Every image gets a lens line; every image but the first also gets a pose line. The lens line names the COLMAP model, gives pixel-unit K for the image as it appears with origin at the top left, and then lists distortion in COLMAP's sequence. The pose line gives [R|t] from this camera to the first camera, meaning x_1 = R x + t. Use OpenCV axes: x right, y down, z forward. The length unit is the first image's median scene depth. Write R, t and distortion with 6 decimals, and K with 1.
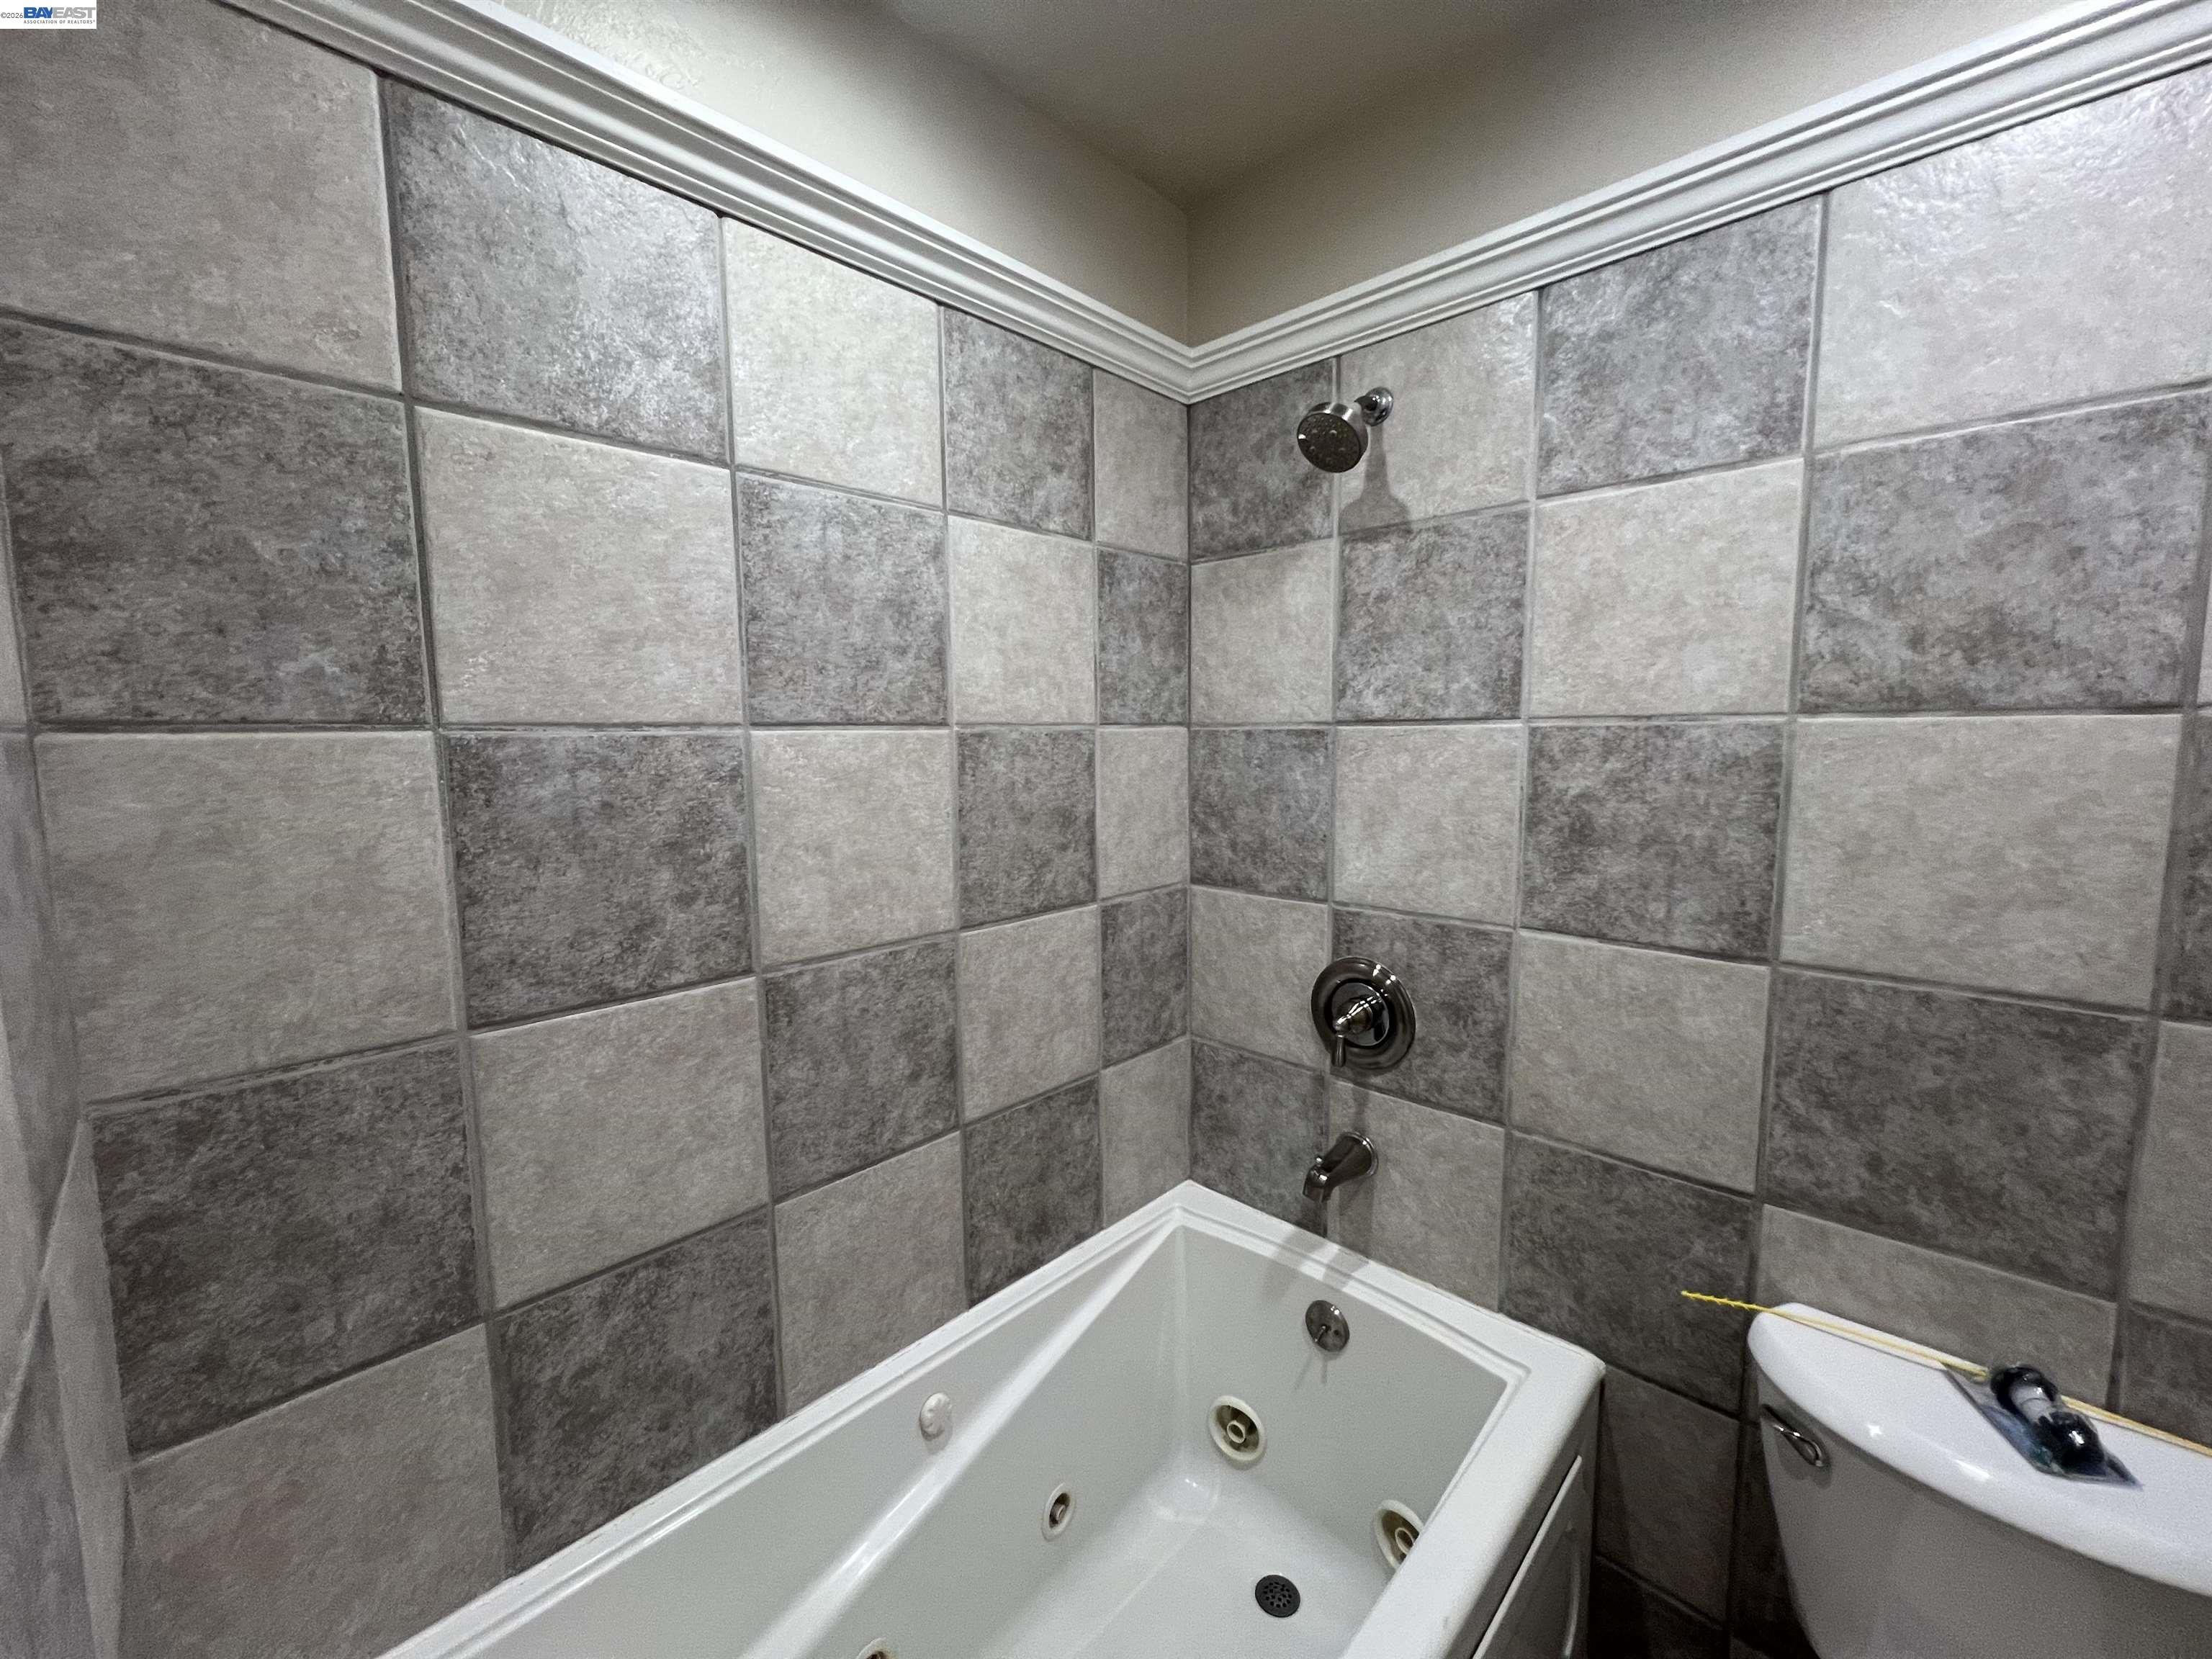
lens RADIAL K [[883.4, 0, 1103.5], [0, 883.4, 825.9], [0, 0, 1]] dist [-0.002213, 0.000377]
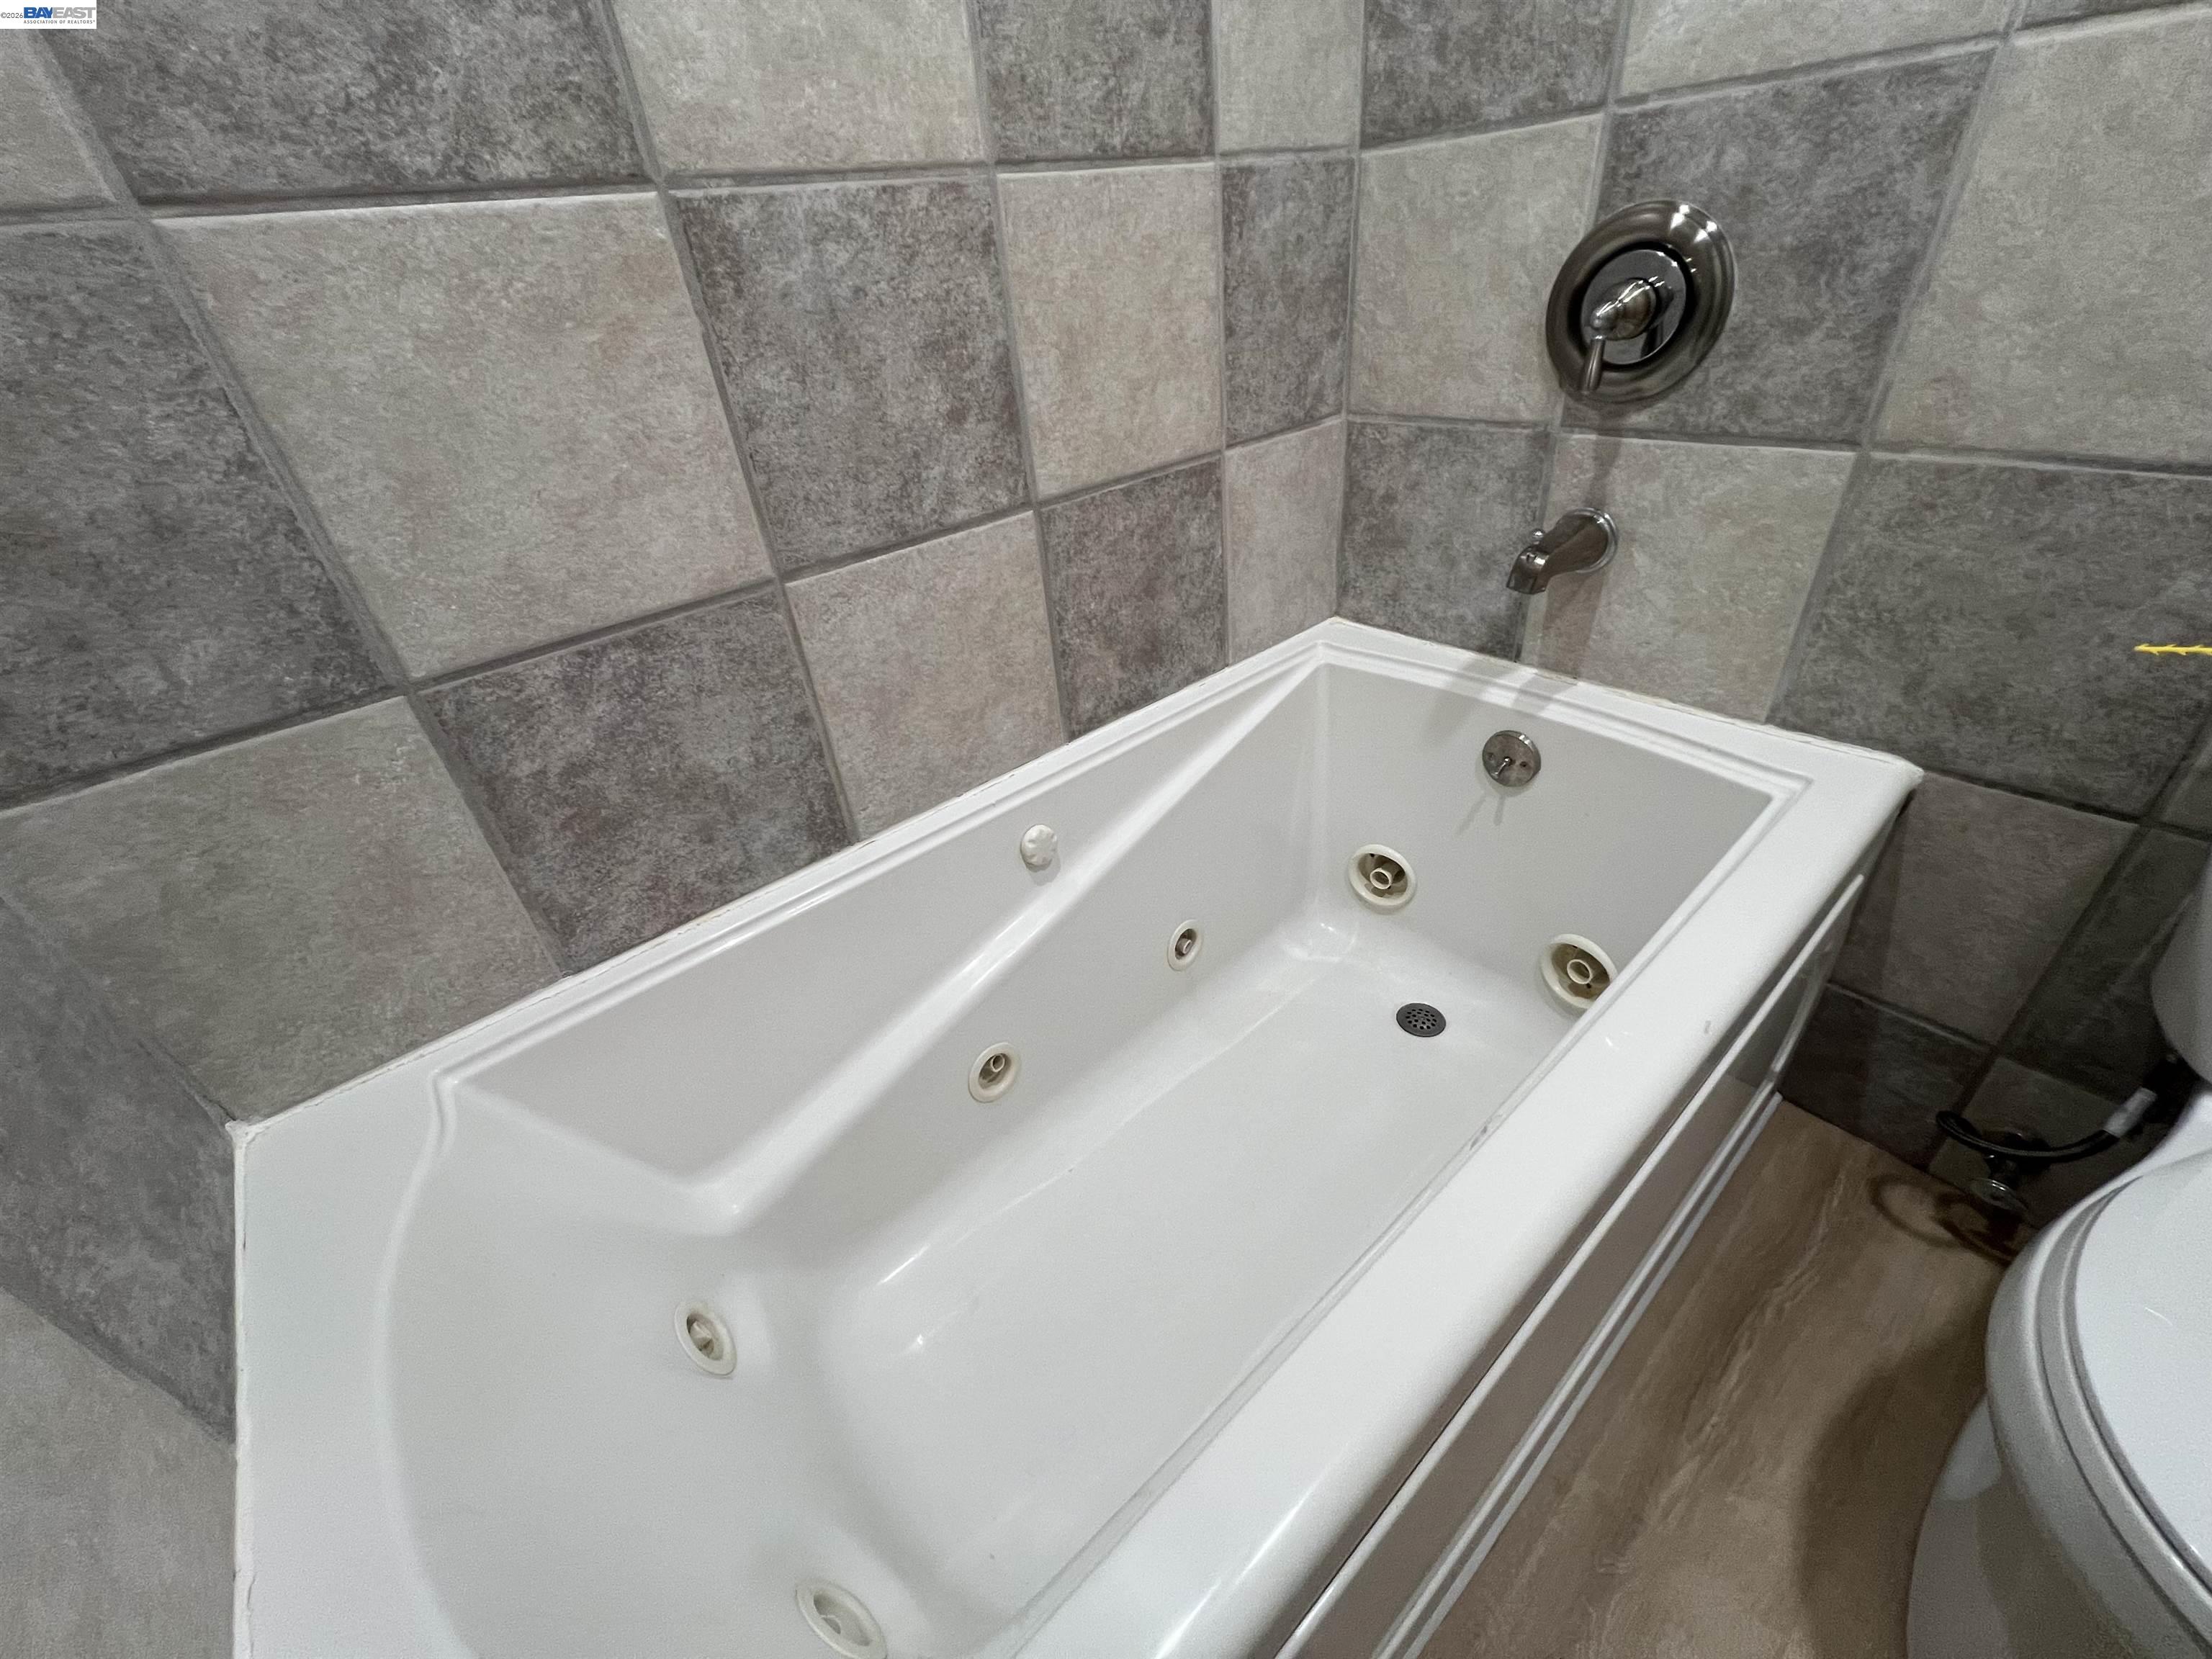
lens RADIAL K [[883.4, 0, 1104.4], [0, 883.4, 824.8], [0, 0, 1]] dist [-0.002213, 0.000377]
pose [[0.991575, -0.016471, -0.128486, -0.016001], [0.073727, 0.887315, 0.455233, 0.275507], [0.106509, -0.460870, 0.881053, 0.269926]]
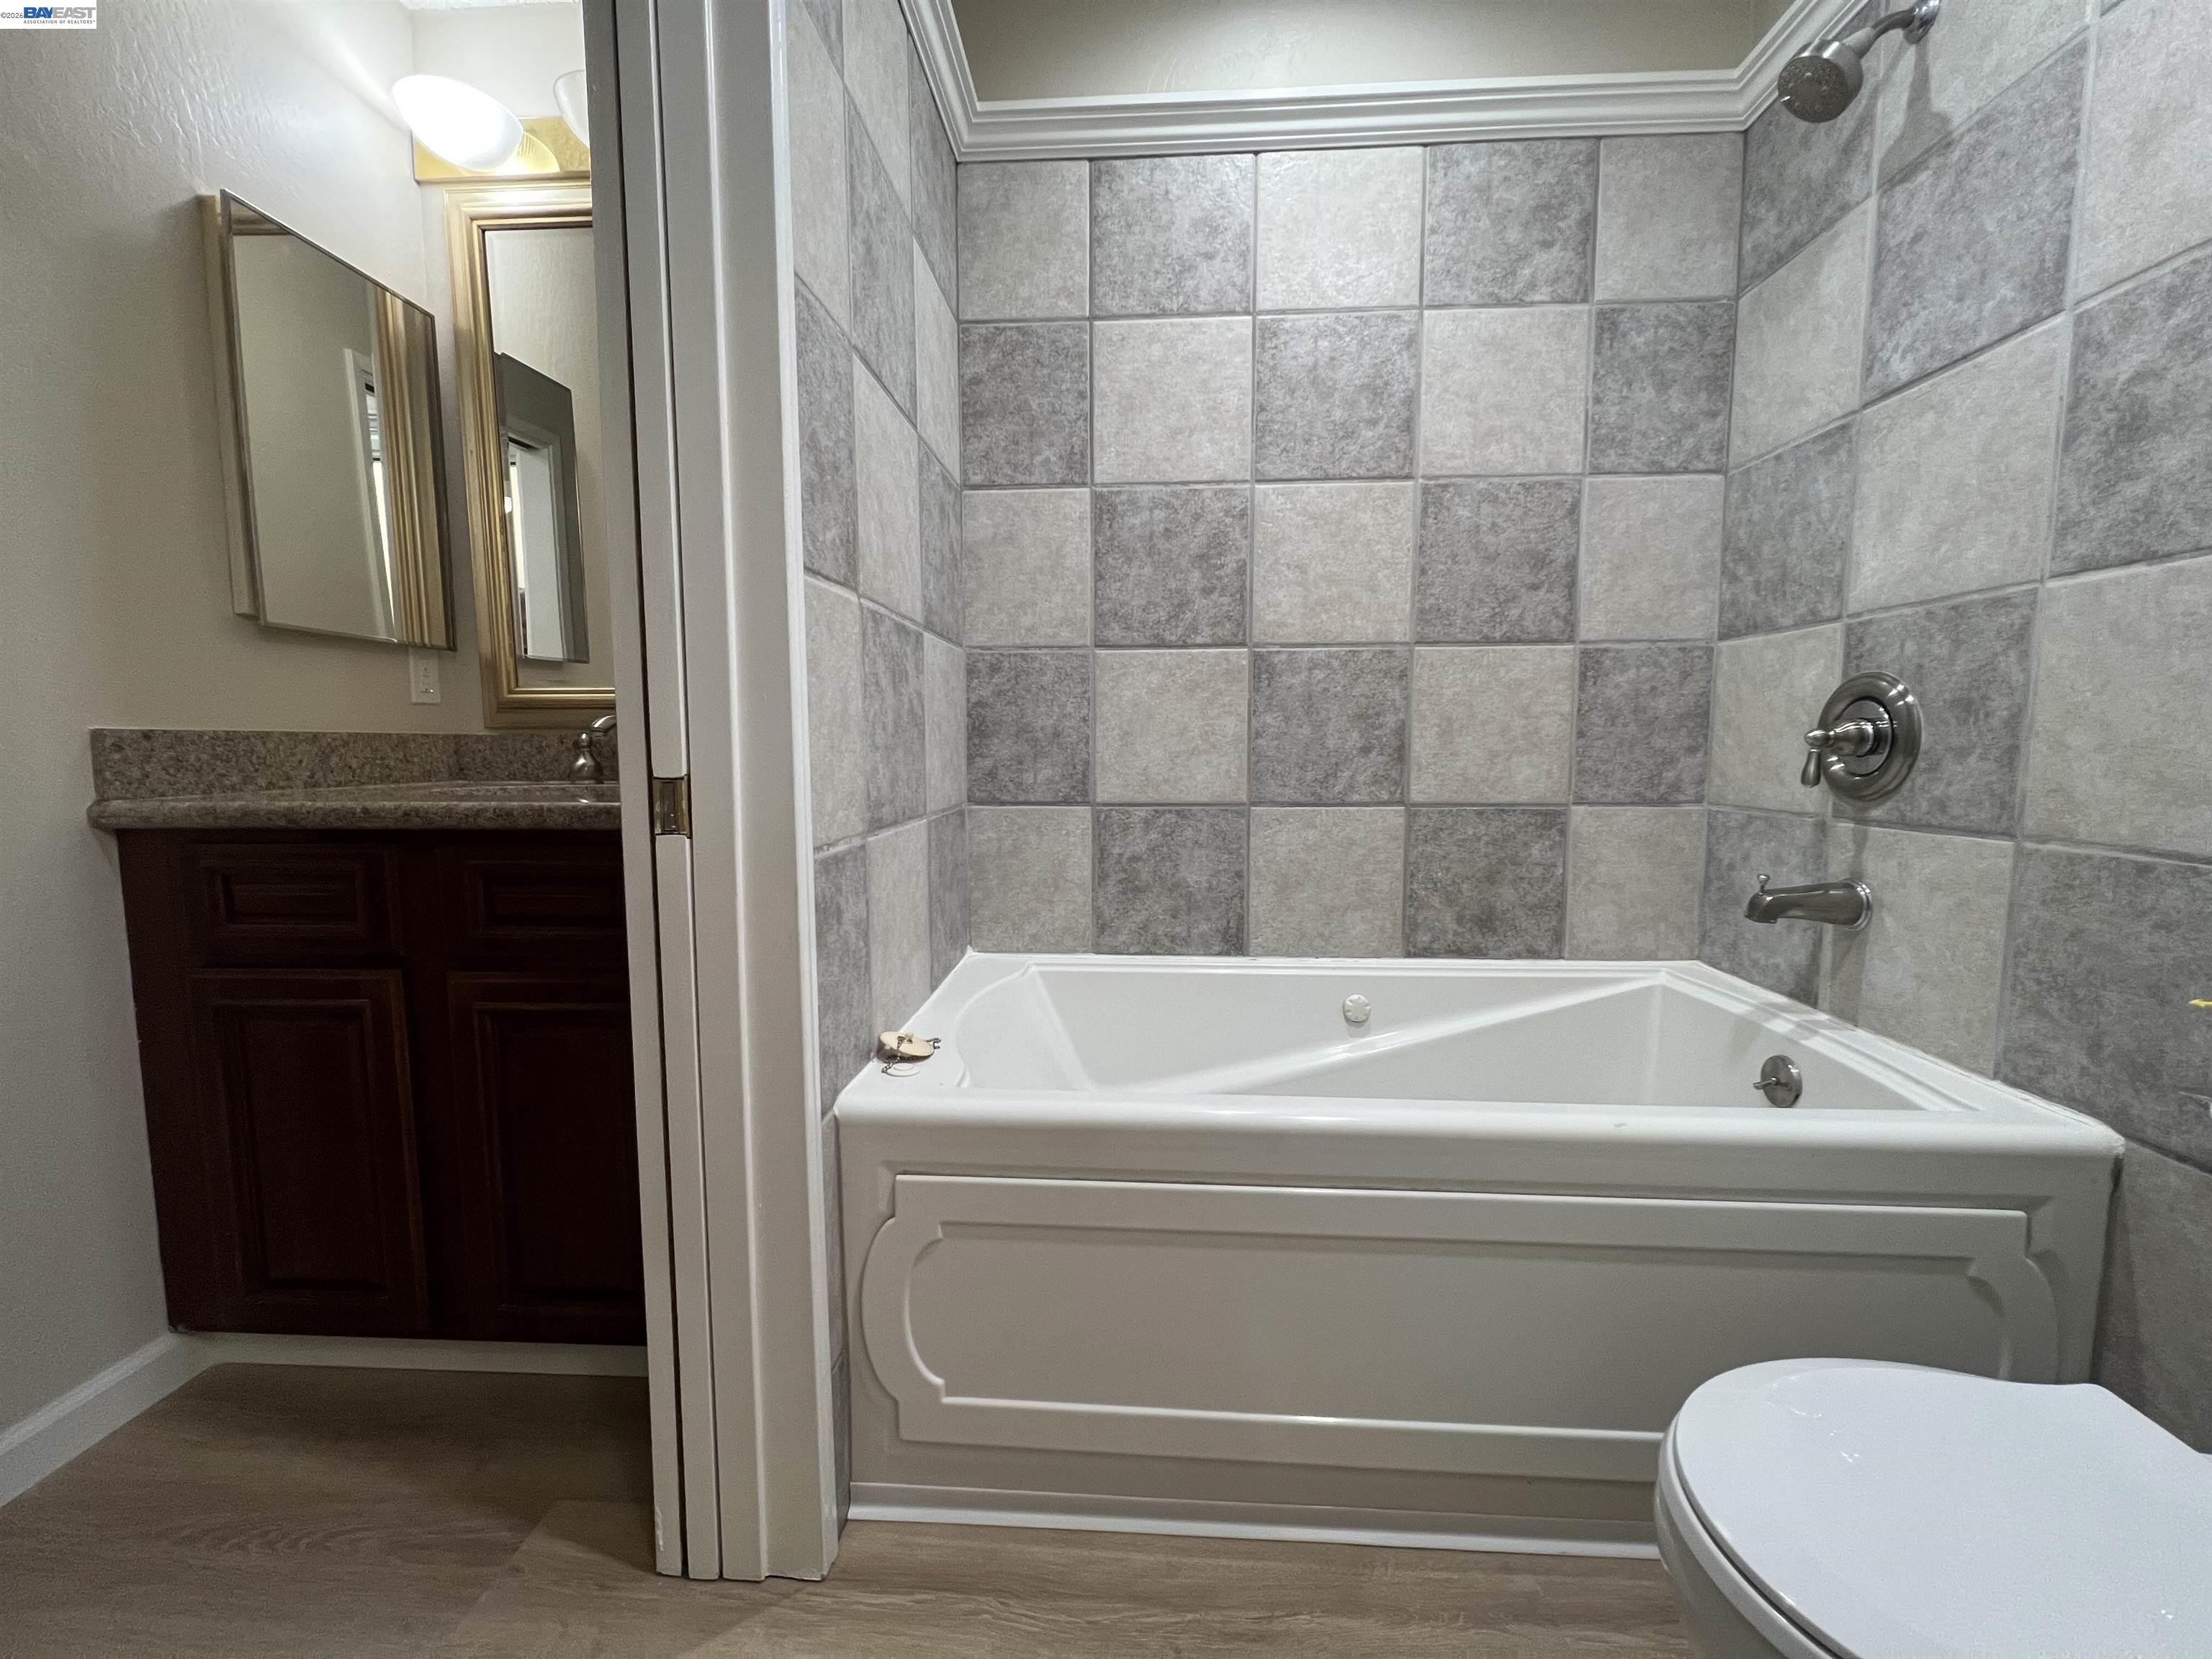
lens RADIAL K [[883.4, 0, 1105.1], [0, 883.4, 826.1], [0, 0, 1]] dist [-0.002213, 0.000377]
pose [[0.648147, 0.078253, -0.757484, 0.576924], [-0.082899, 0.996045, 0.031965, 0.408511], [0.756990, 0.042077, 0.652071, -0.163856]]
